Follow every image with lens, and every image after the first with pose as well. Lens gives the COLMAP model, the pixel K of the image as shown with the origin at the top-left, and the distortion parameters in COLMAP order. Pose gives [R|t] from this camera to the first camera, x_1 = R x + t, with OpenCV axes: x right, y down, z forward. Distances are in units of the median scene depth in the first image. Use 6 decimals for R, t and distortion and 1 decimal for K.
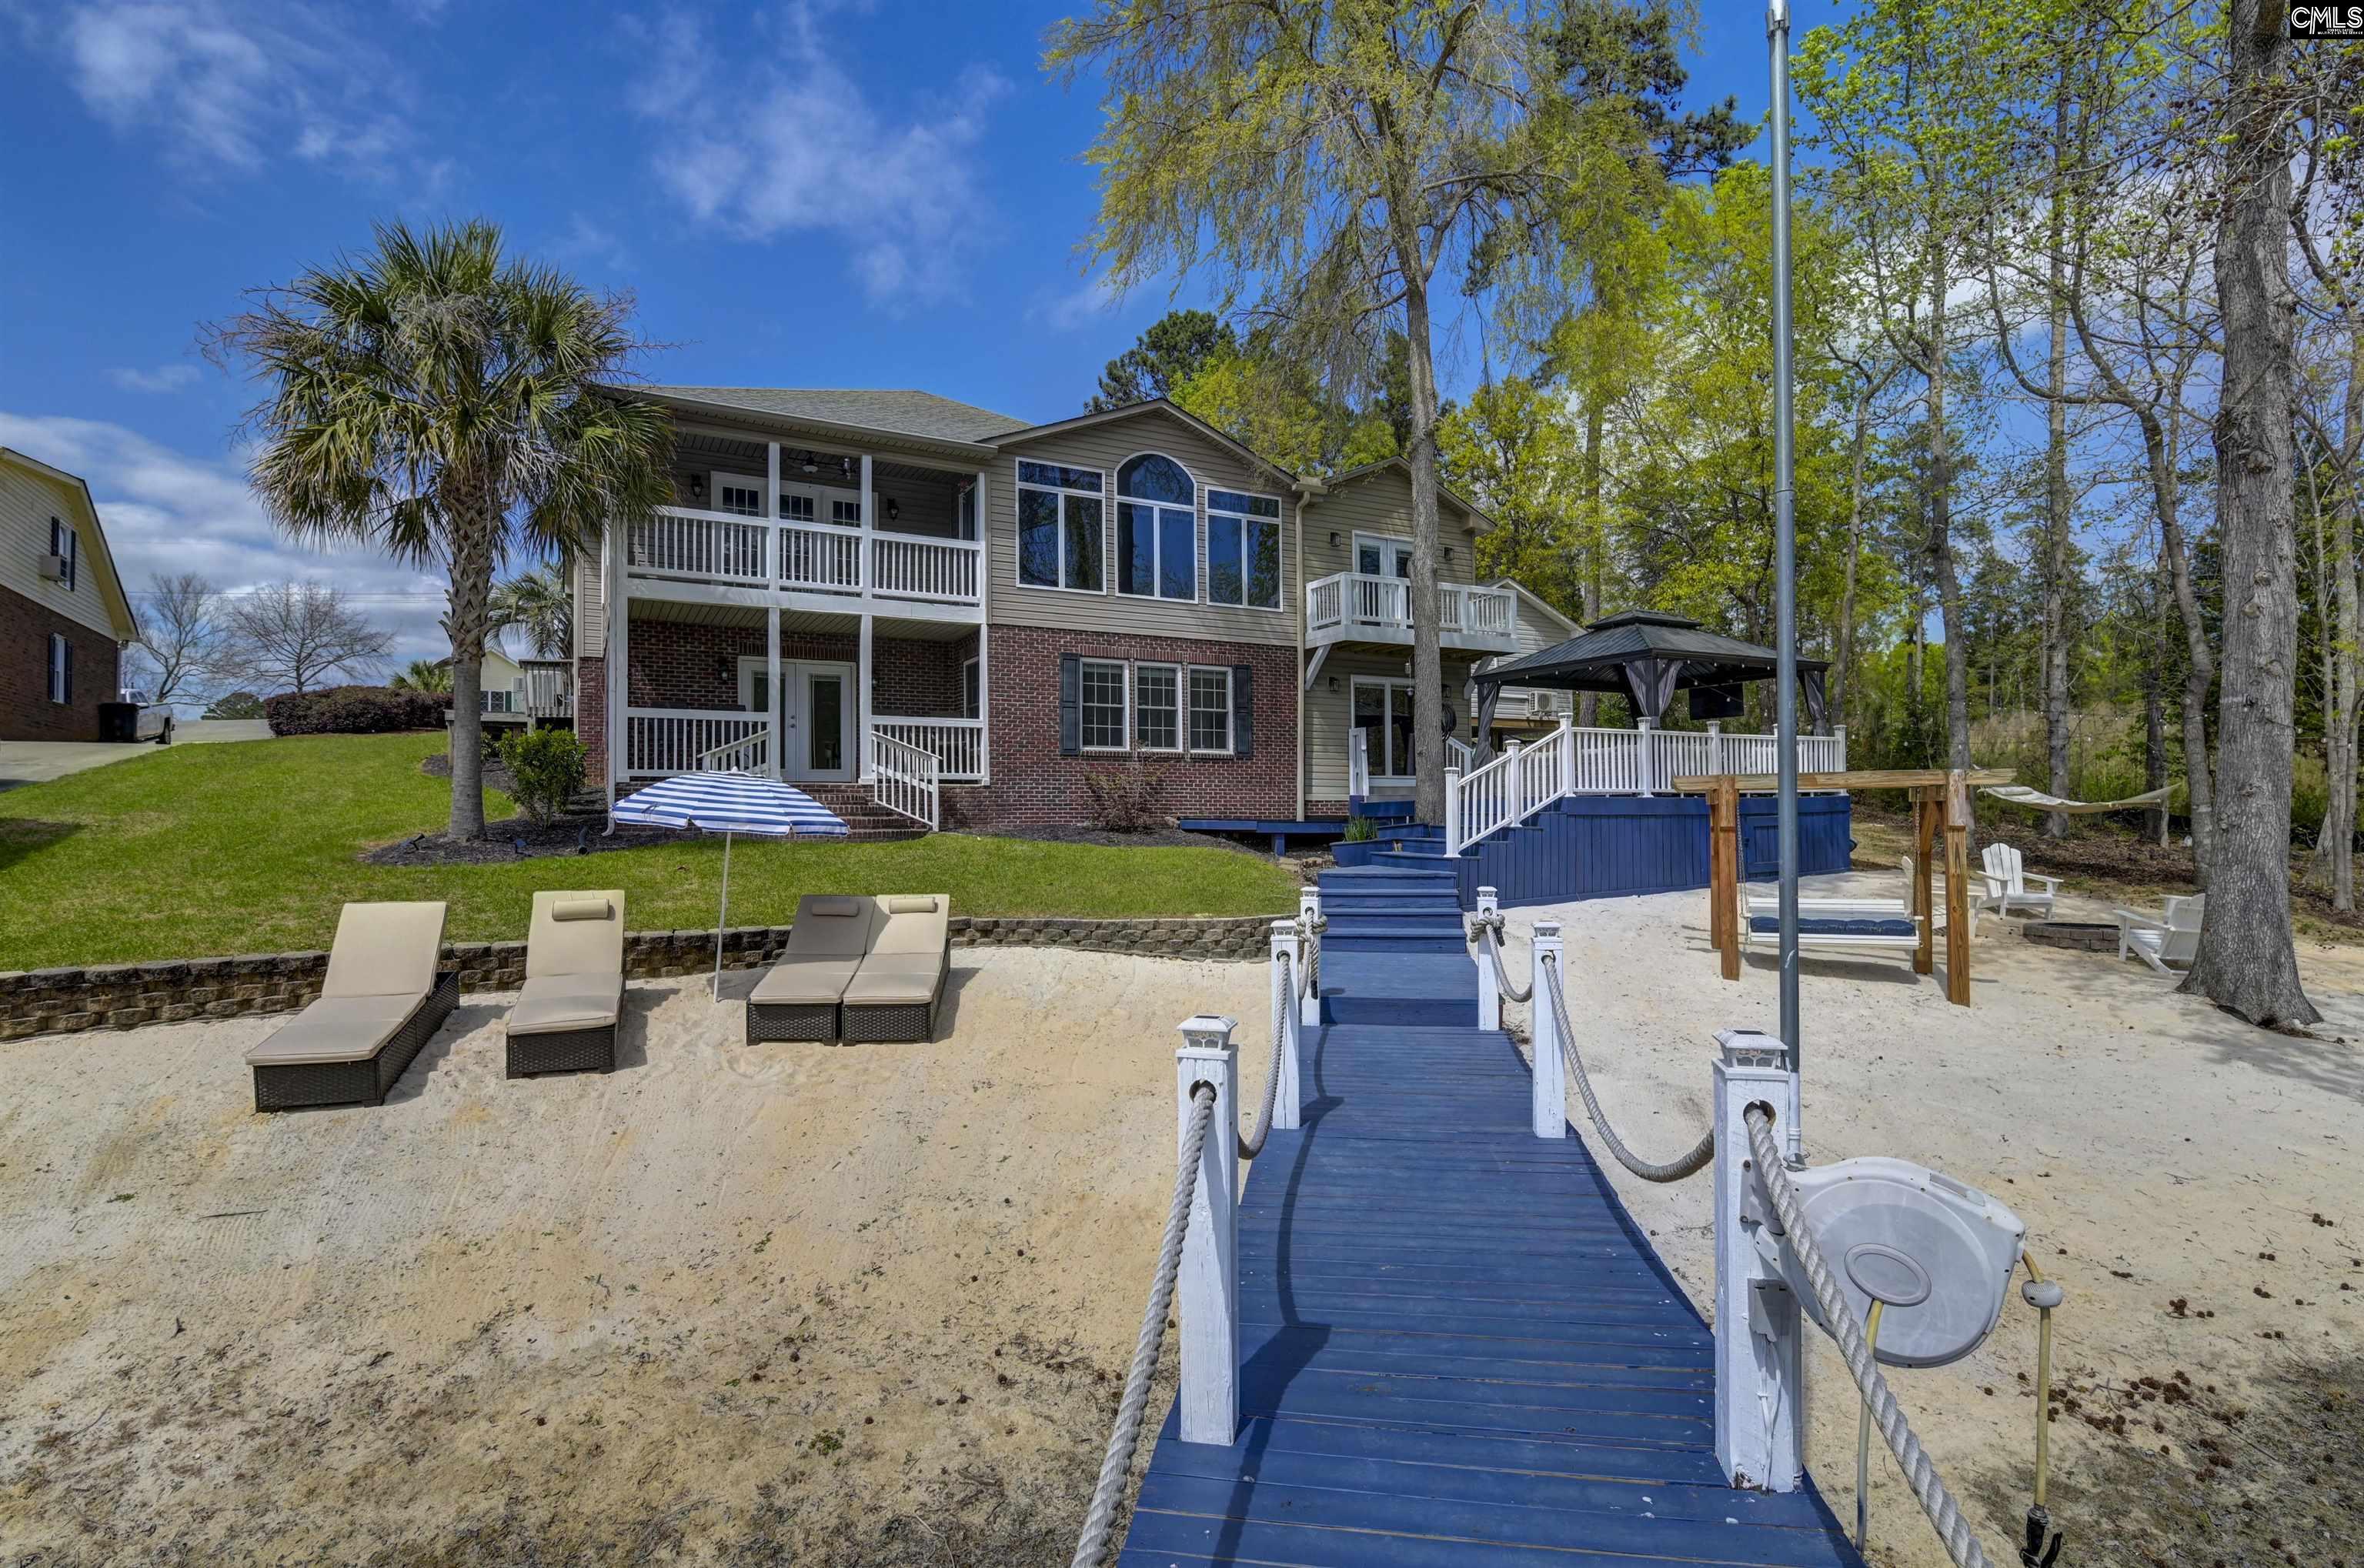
lens RADIAL K [[1146.6, 0, 1182.0], [0, 1146.6, 784.0], [0, 0, 1]] dist [0.018106, -0.022767]
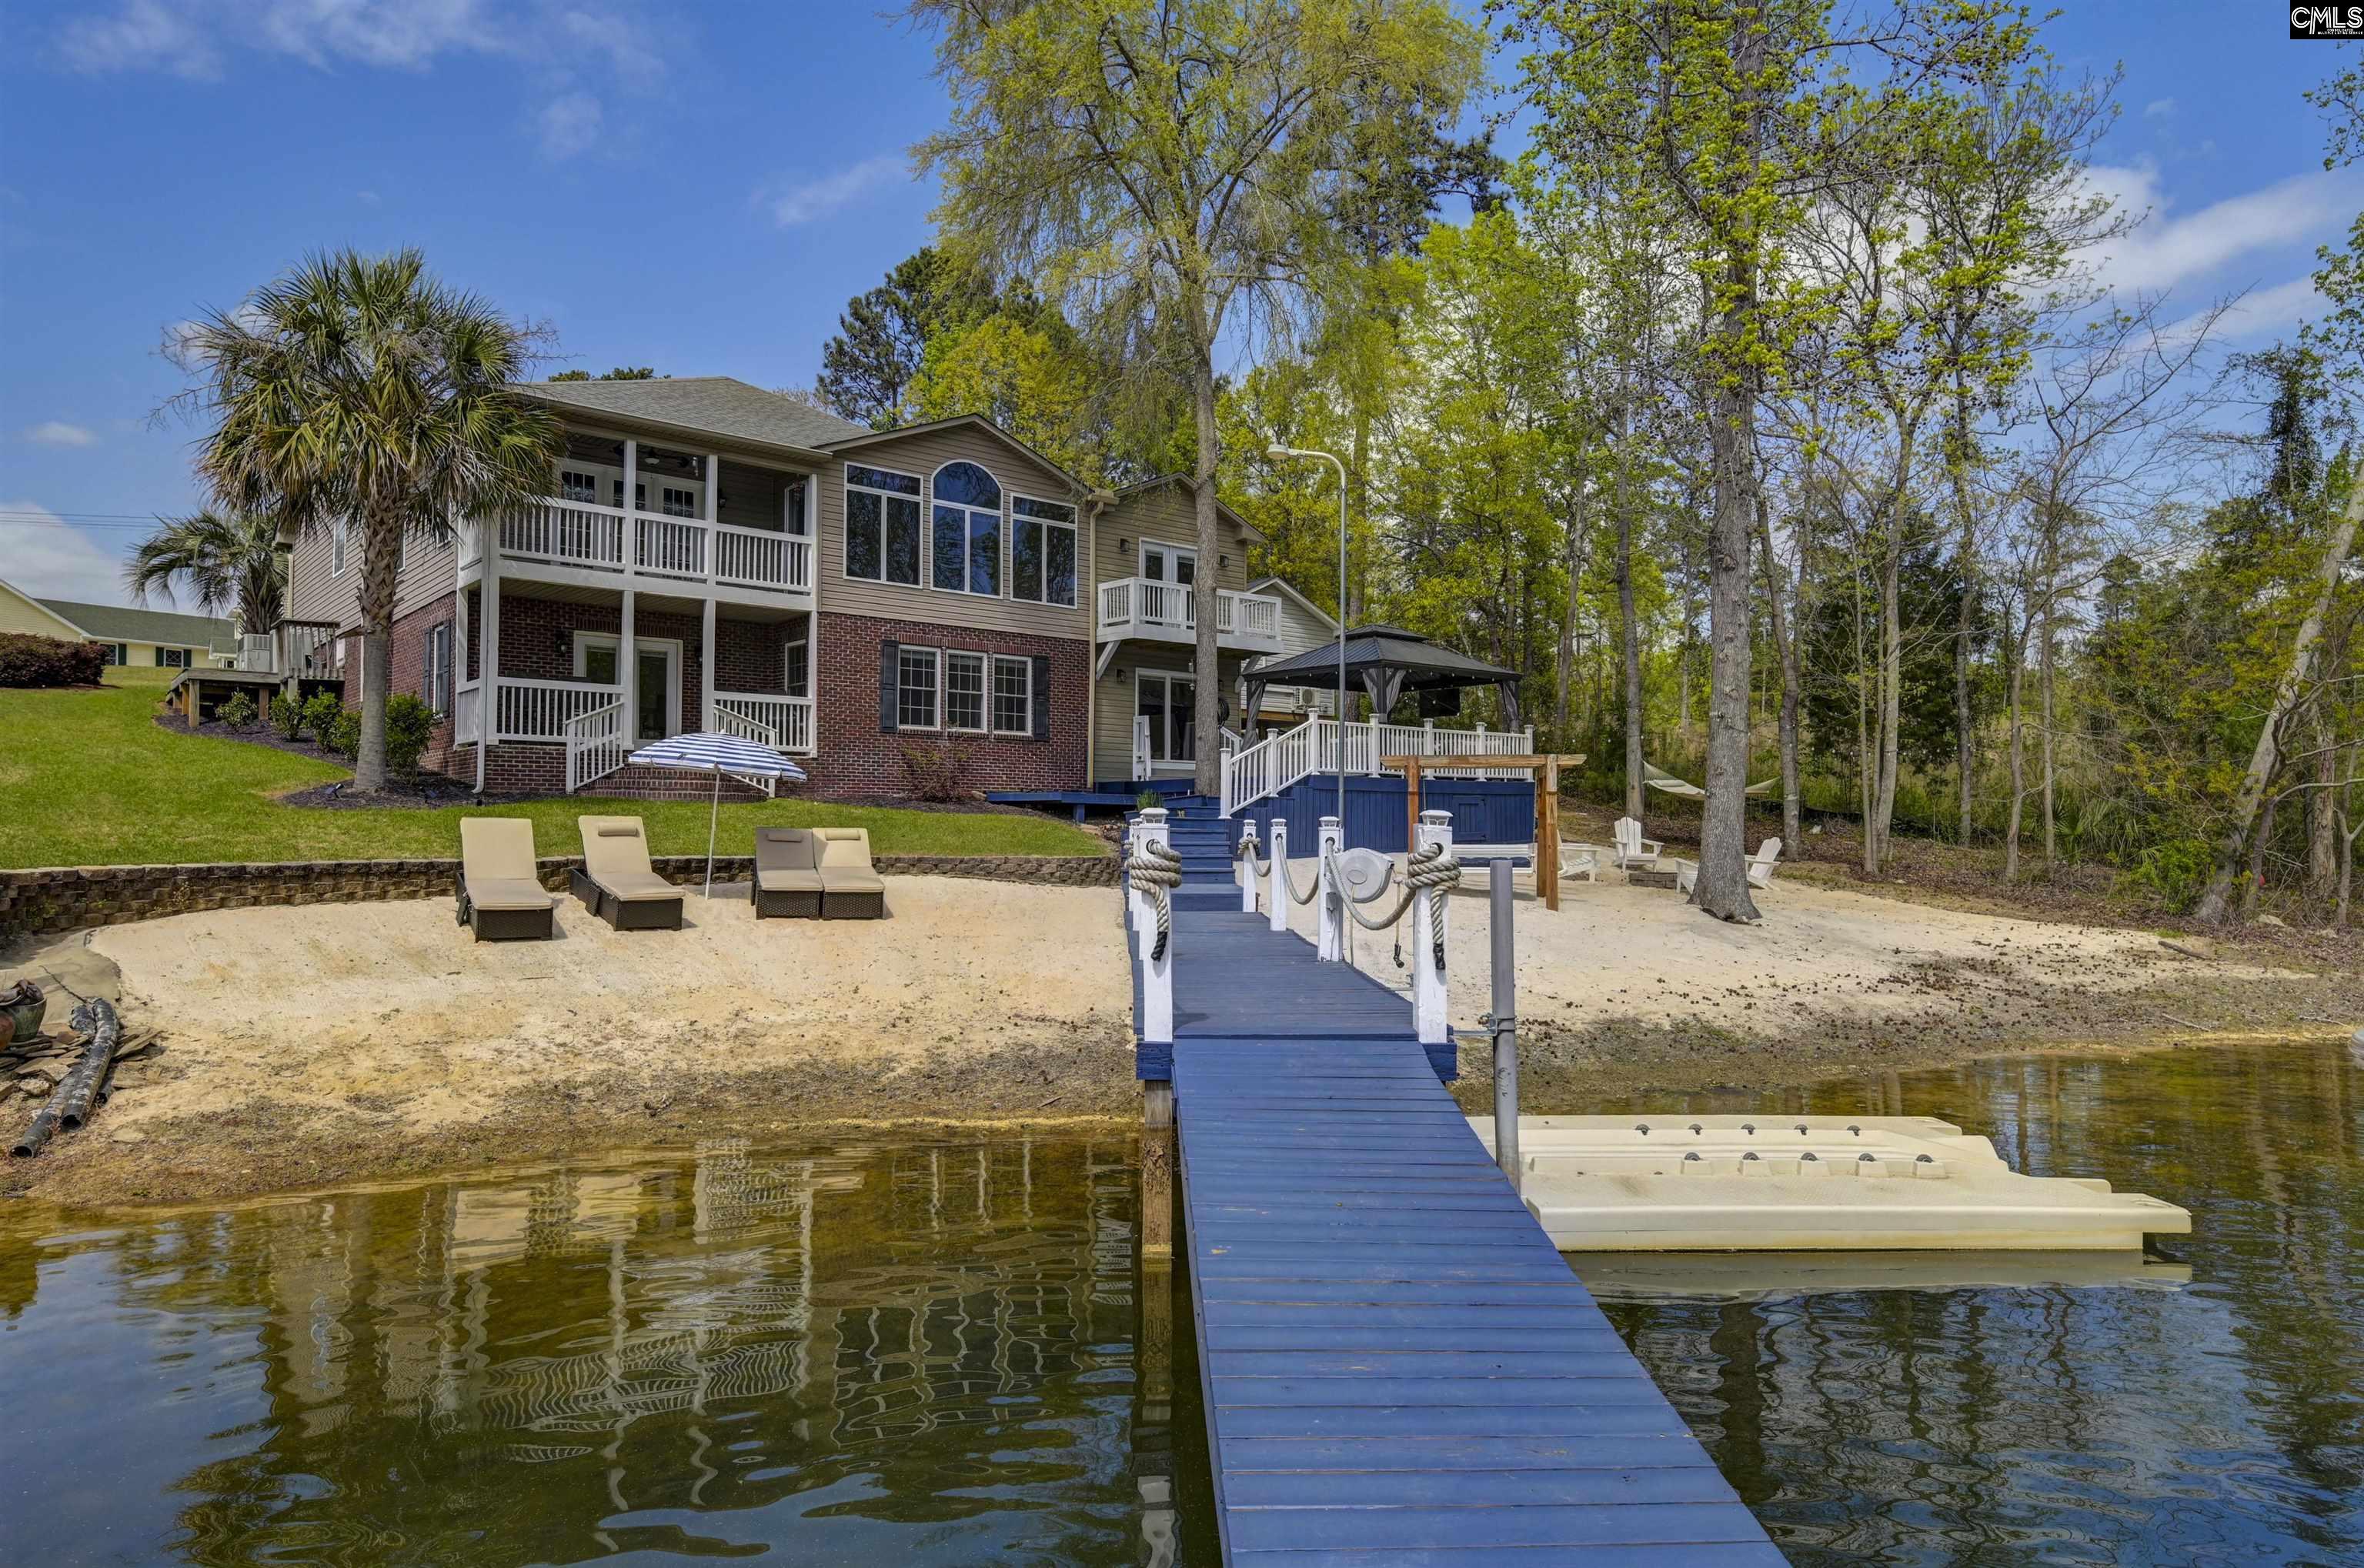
lens RADIAL K [[1460.1, 0, 1182.0], [0, 1460.1, 784.0], [0, 0, 1]] dist [0.020486, 0.000092]
pose [[0.977863, 0.020056, 0.208285, -0.116099], [-0.019606, 0.999799, -0.004228, 0.025428], [-0.208328, 0.000051, 0.978059, -0.446971]]
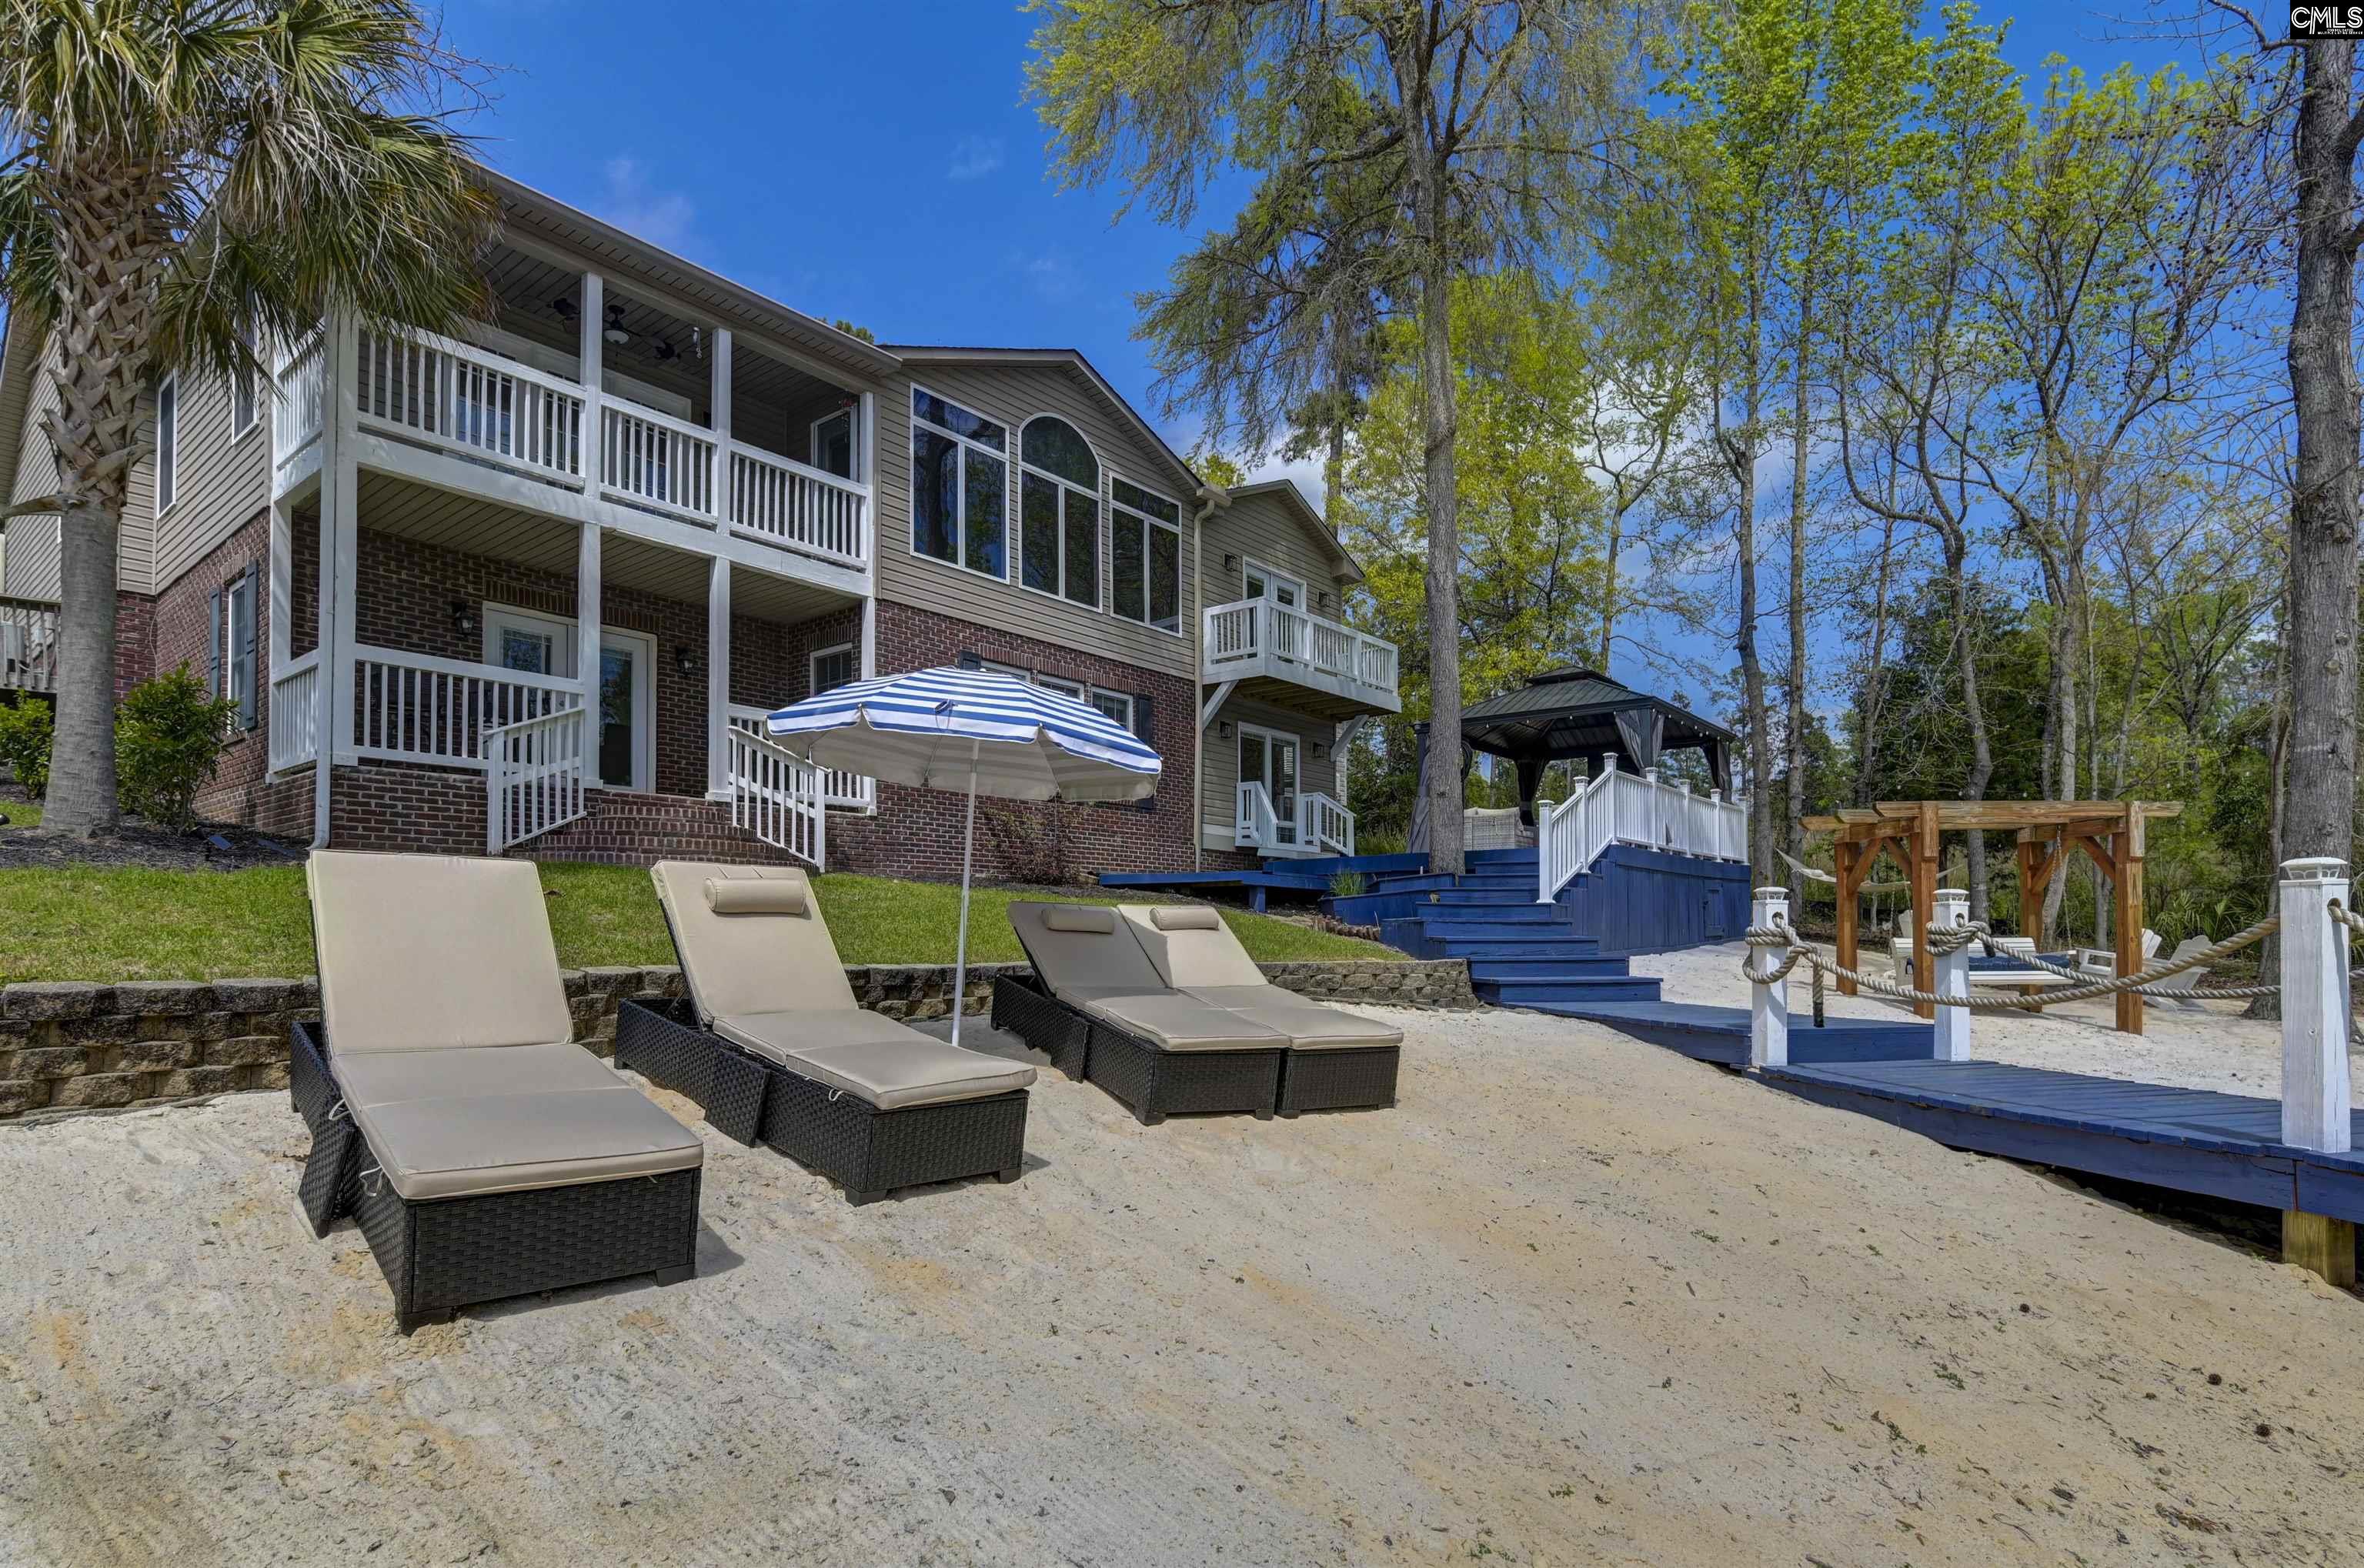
lens RADIAL K [[1182.6, 0, 1187.5], [0, 1182.6, 920.6], [0, 0, 1]] dist [0.009871, -0.012514]
pose [[0.915252, 0.015410, 0.402588, -0.288929], [-0.020827, 0.999742, 0.009080, 0.057346], [-0.402344, -0.016695, 0.915336, 0.216321]]
